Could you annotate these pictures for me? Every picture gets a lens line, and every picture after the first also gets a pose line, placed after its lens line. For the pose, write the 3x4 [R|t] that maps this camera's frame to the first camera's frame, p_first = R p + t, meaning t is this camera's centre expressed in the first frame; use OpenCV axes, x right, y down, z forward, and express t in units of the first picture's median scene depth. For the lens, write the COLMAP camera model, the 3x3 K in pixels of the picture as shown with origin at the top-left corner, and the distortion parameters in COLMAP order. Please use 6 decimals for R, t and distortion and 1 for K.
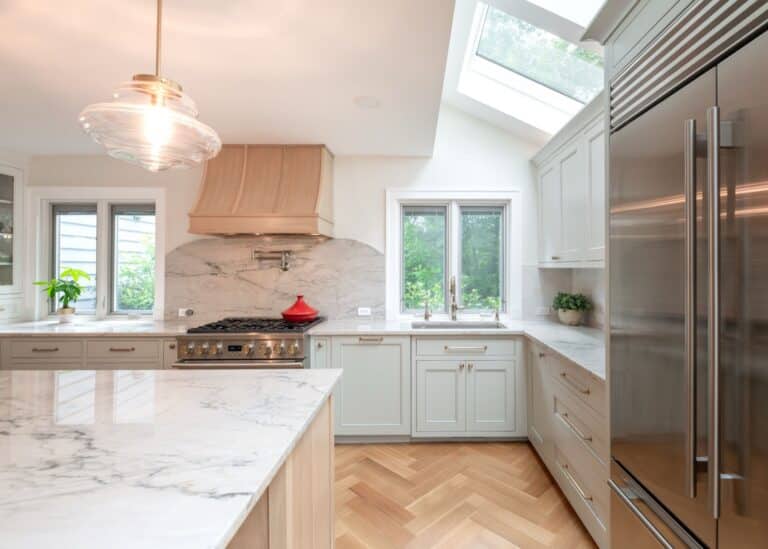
lens RADIAL K [[377.3, 0, 421.1], [0, 377.3, 262.1], [0, 0, 1]] dist [0.004066, -0.002915]
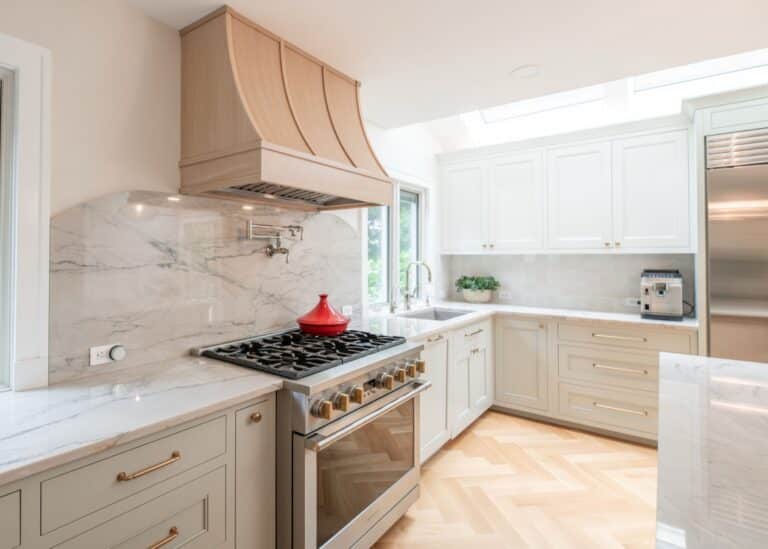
lens RADIAL K [[413.6, 0, 328.4], [0, 413.6, 249.3], [0, 0, 1]] dist [0.008938, 0.000479]
pose [[0.636578, 0.013388, 0.771096, -0.834395], [-0.010300, 0.999908, -0.008857, 0.013979], [-0.771143, -0.002304, 0.636657, 0.499449]]
